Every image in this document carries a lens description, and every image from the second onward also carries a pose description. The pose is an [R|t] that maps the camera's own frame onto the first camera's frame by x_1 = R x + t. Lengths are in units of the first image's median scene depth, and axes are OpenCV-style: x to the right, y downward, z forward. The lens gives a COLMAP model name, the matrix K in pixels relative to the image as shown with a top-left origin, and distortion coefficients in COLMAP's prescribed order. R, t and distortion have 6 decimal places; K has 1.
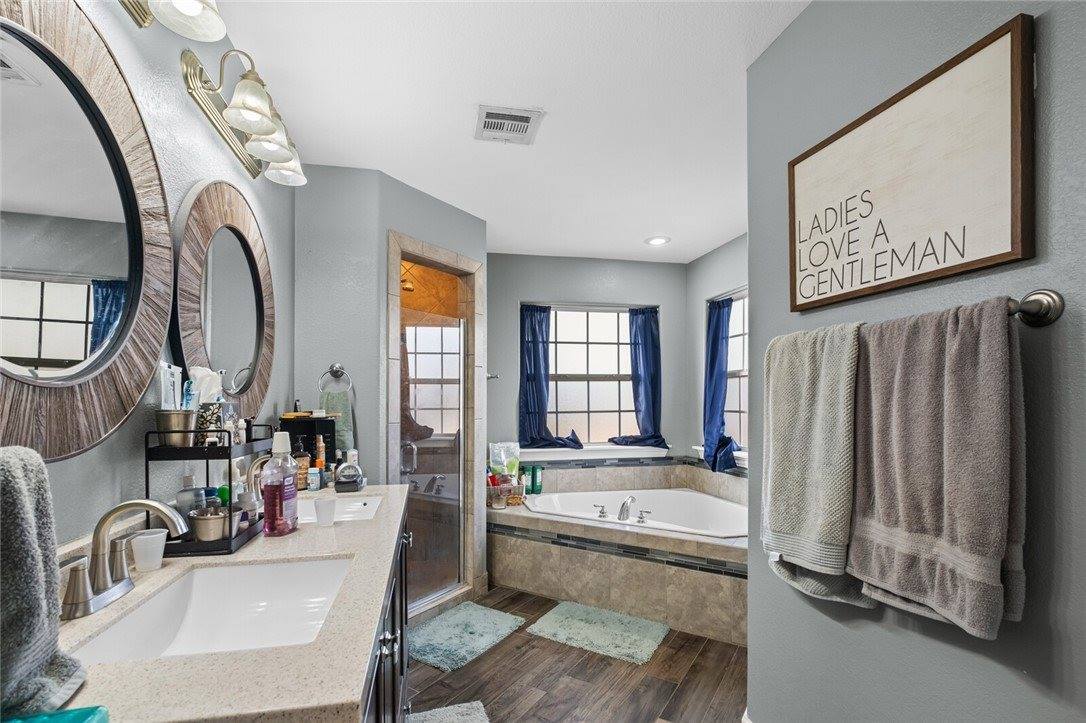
lens RADIAL K [[491.7, 0, 541.6], [0, 491.7, 401.6], [0, 0, 1]] dist [-0.000304, 0.000020]
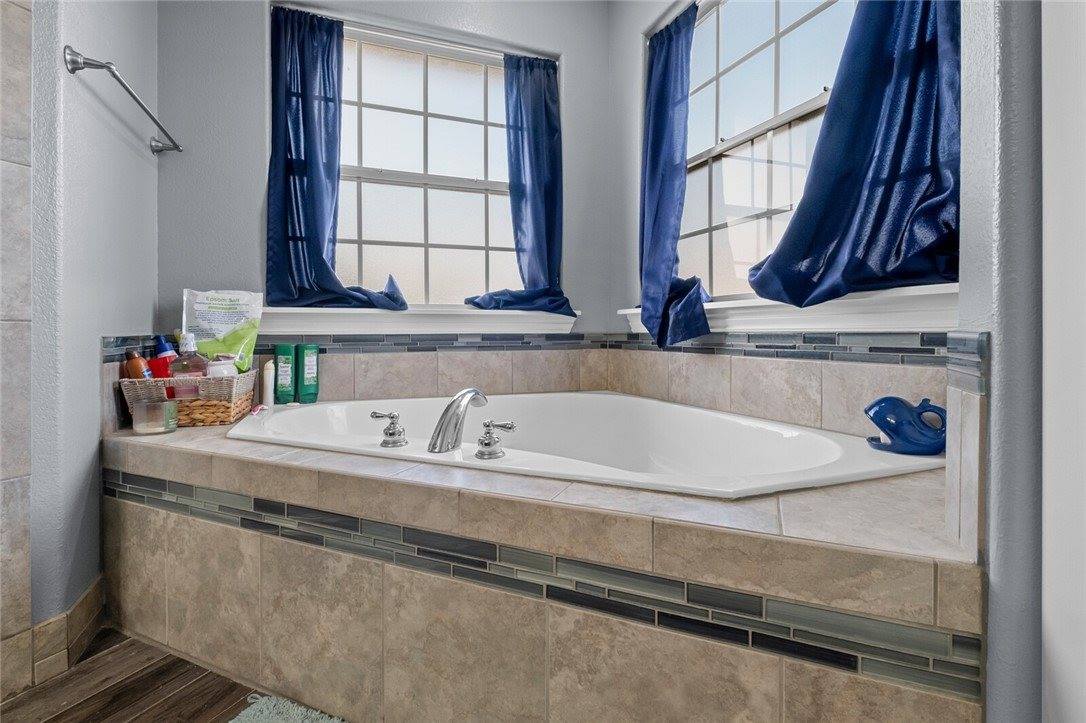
lens RADIAL K [[494.5, 0, 536.4], [0, 494.5, 330.1], [0, 0, 1]] dist [0.001989, 0.000209]
pose [[0.988331, 0.003189, 0.152285, 0.139447], [-0.002473, 0.999985, -0.004890, 0.119191], [-0.152299, 0.004456, 0.988324, 0.490999]]
